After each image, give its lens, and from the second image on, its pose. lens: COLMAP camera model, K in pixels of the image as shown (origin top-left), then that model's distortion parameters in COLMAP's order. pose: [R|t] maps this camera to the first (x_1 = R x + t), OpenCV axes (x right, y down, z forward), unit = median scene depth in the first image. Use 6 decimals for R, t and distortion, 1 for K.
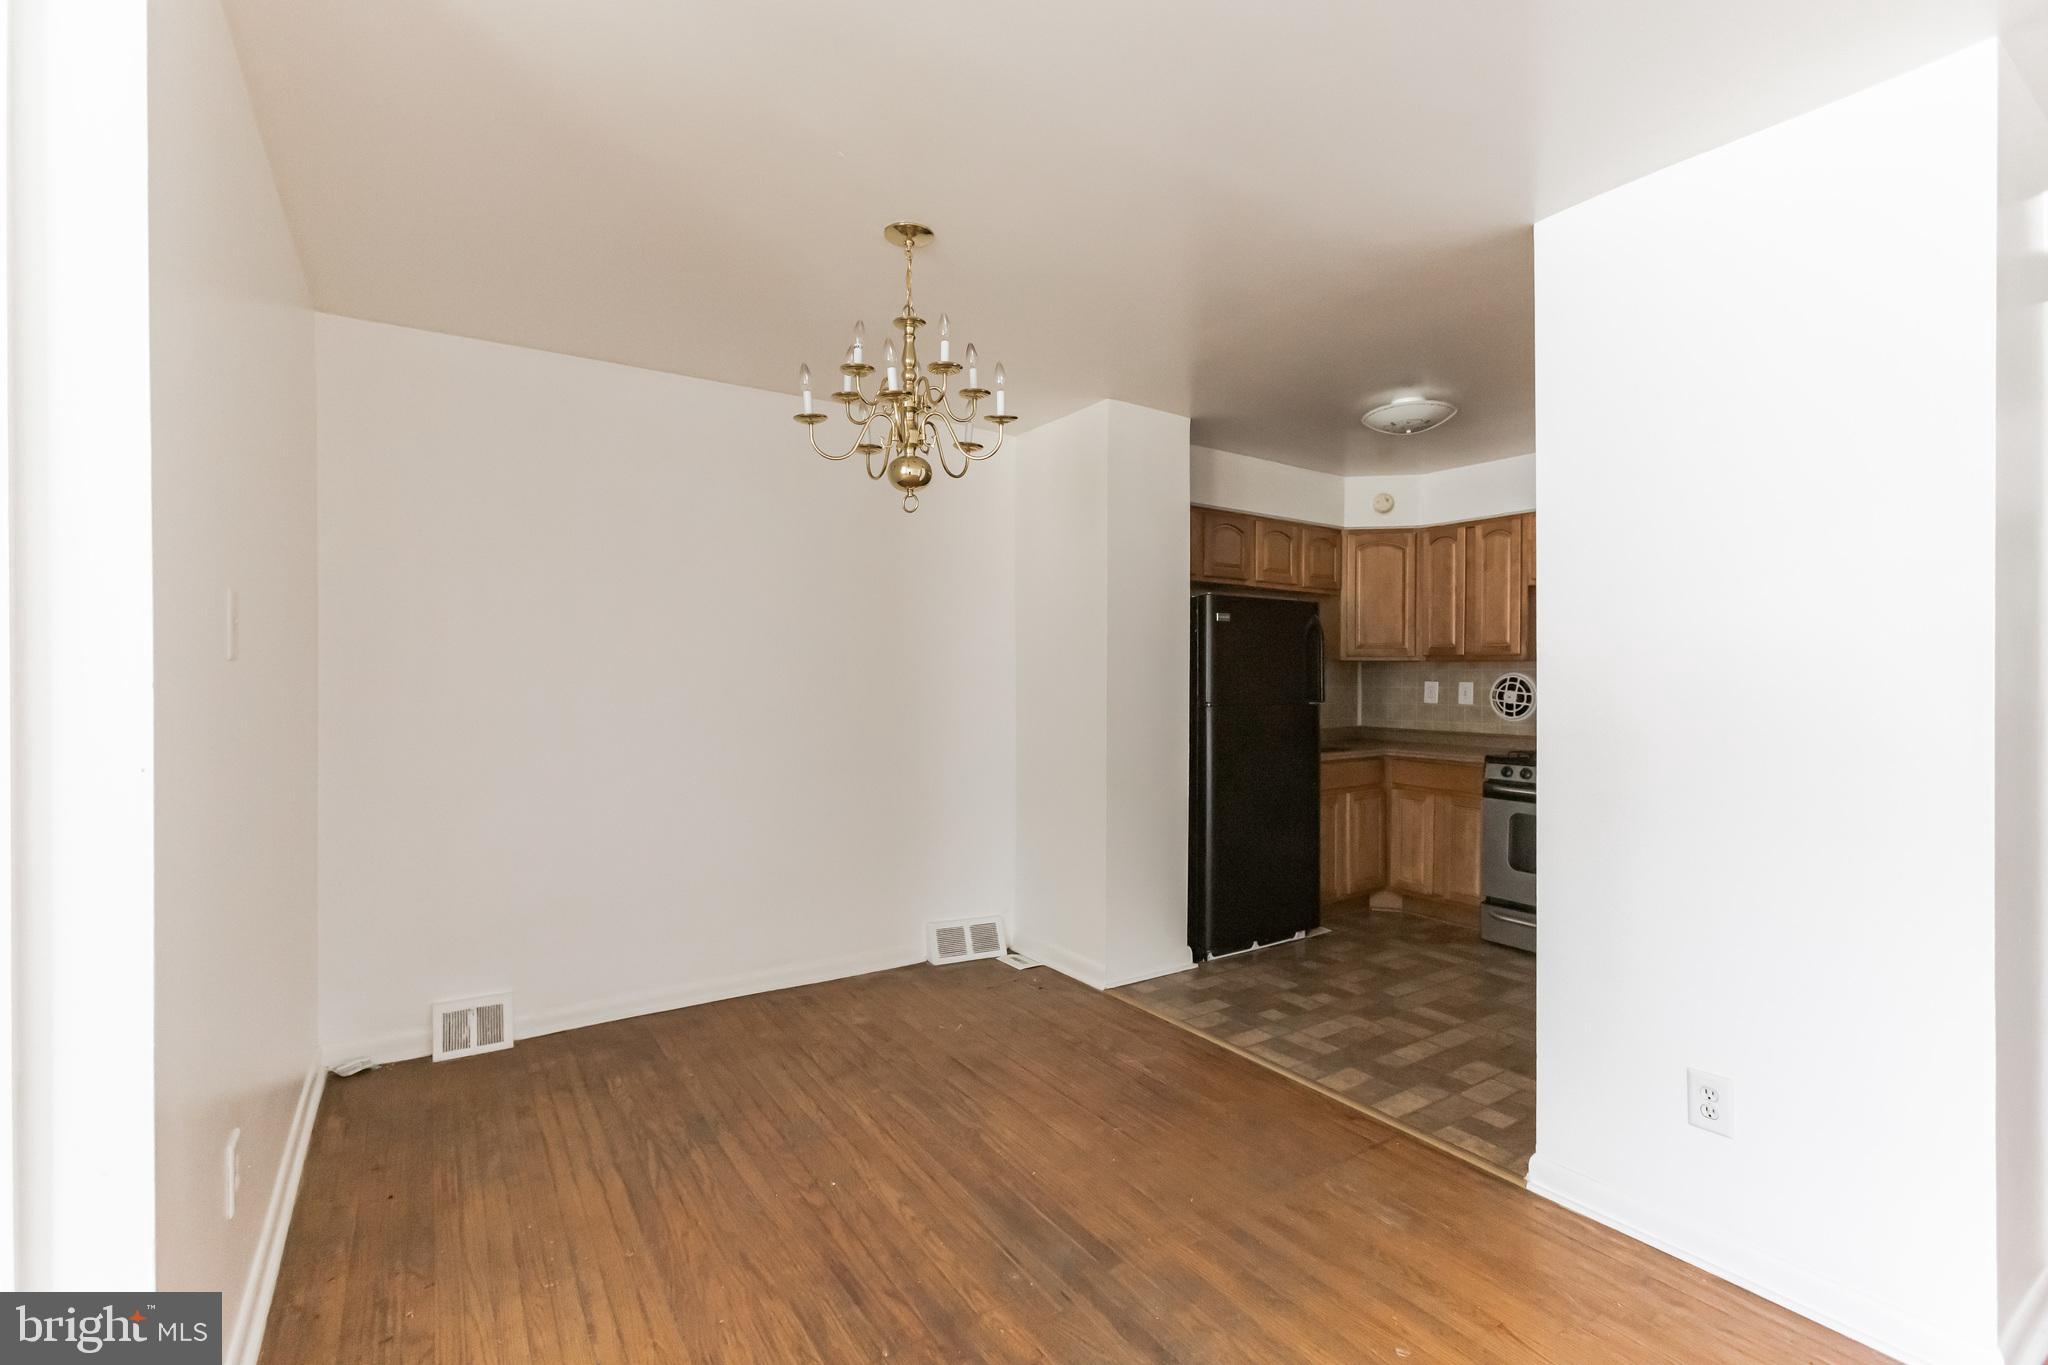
lens RADIAL K [[914.4, 0, 1025.3], [0, 914.4, 687.0], [0, 0, 1]] dist [0.000444, 0.002046]
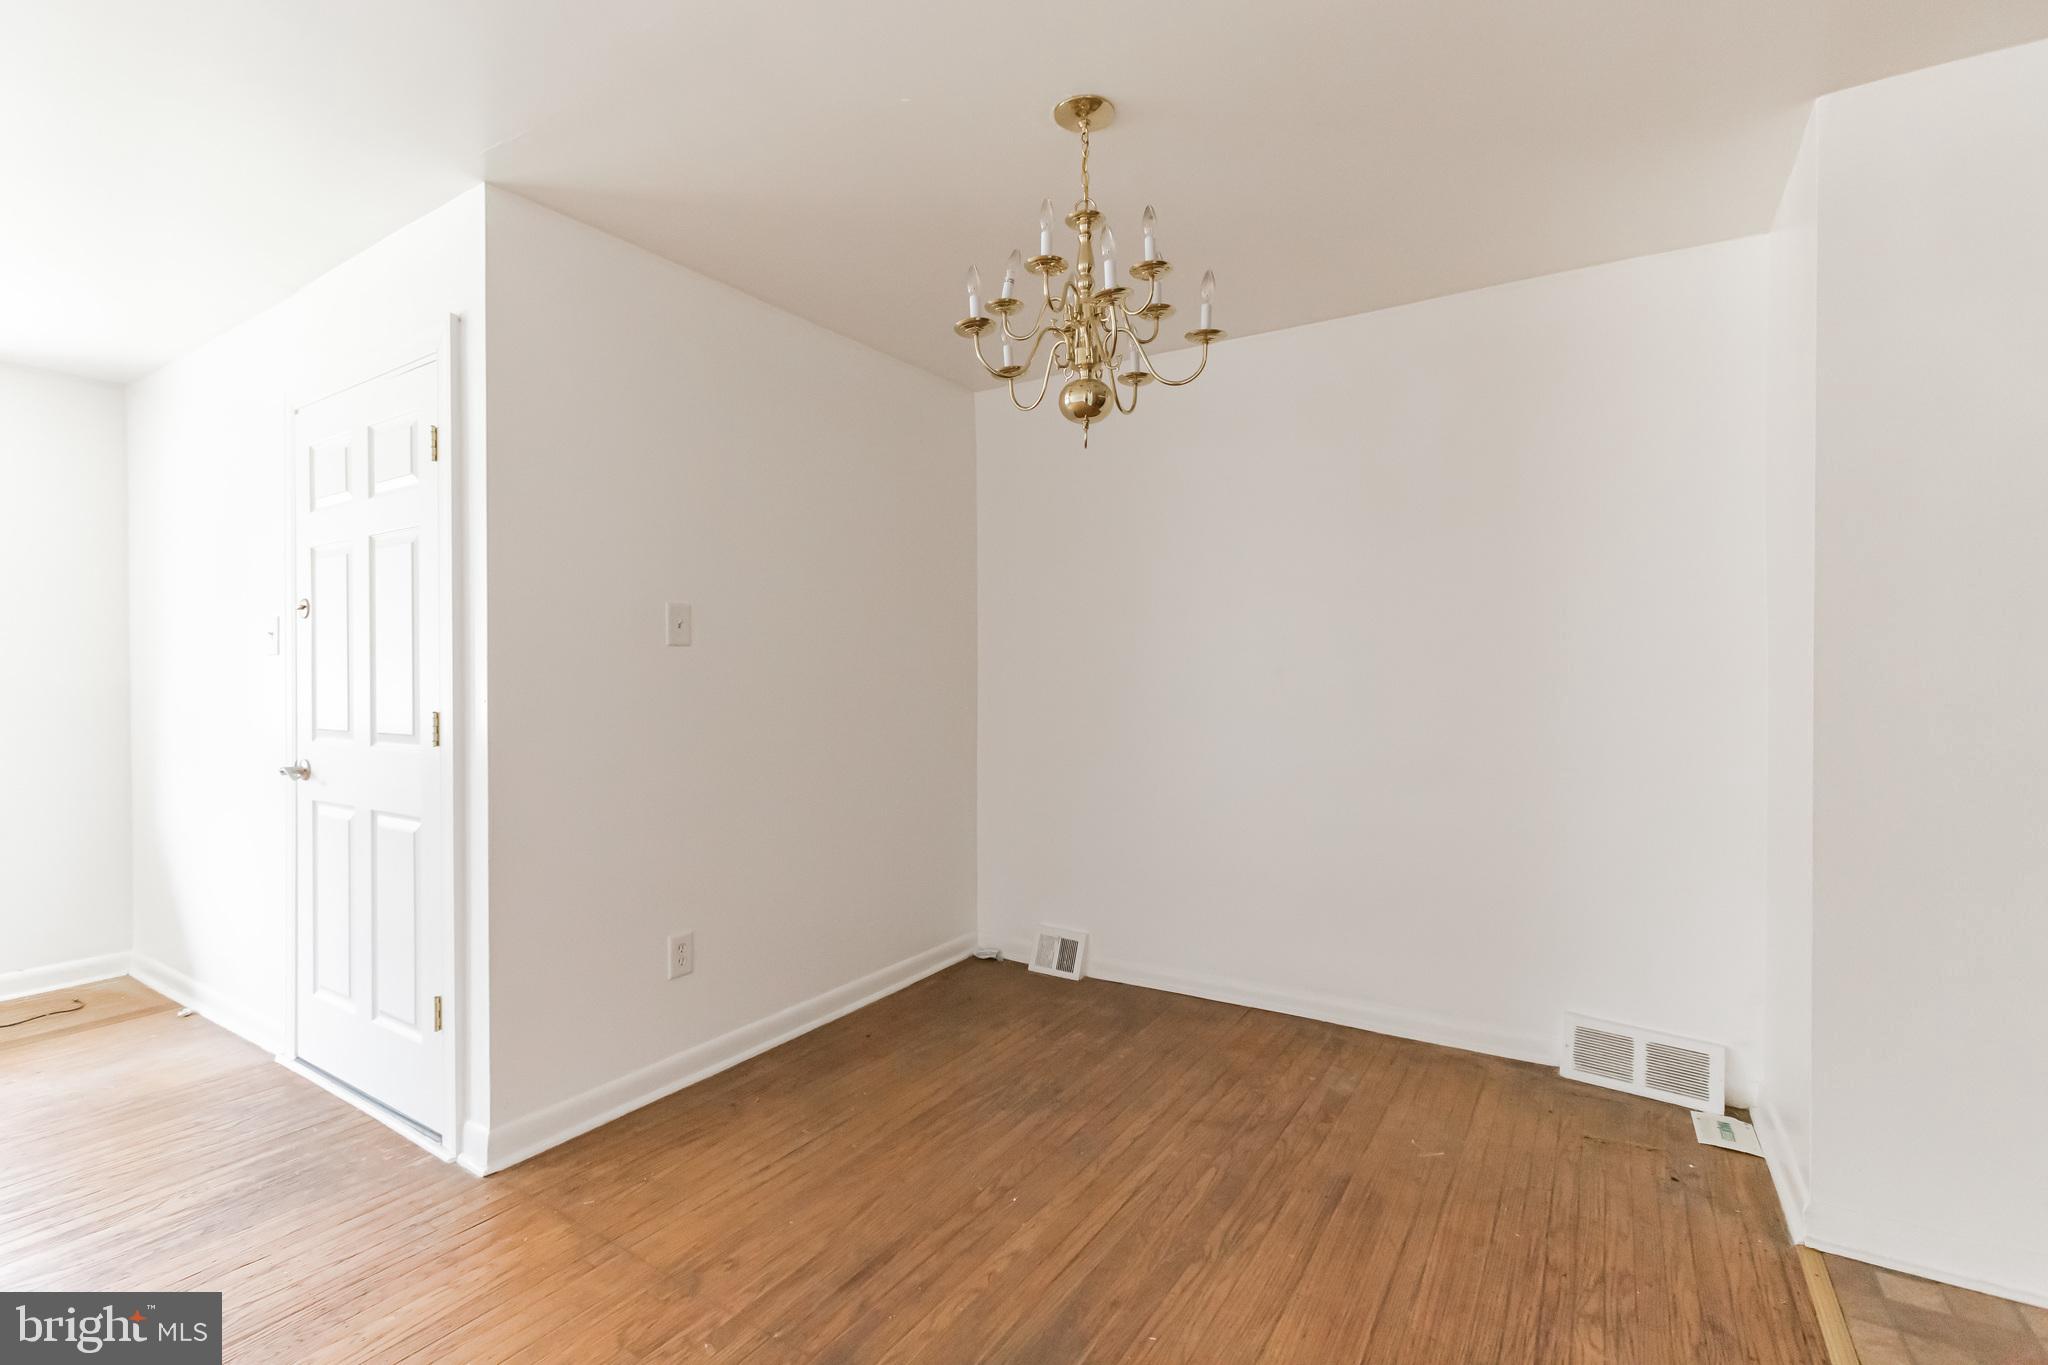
lens RADIAL K [[914.4, 0, 1018.0], [0, 914.4, 677.4], [0, 0, 1]] dist [0.000444, 0.002046]
pose [[0.388971, -0.008273, -0.921213, 0.462350], [0.001006, 0.999963, -0.008555, 0.020723], [0.921249, 0.002401, 0.388965, 0.466657]]
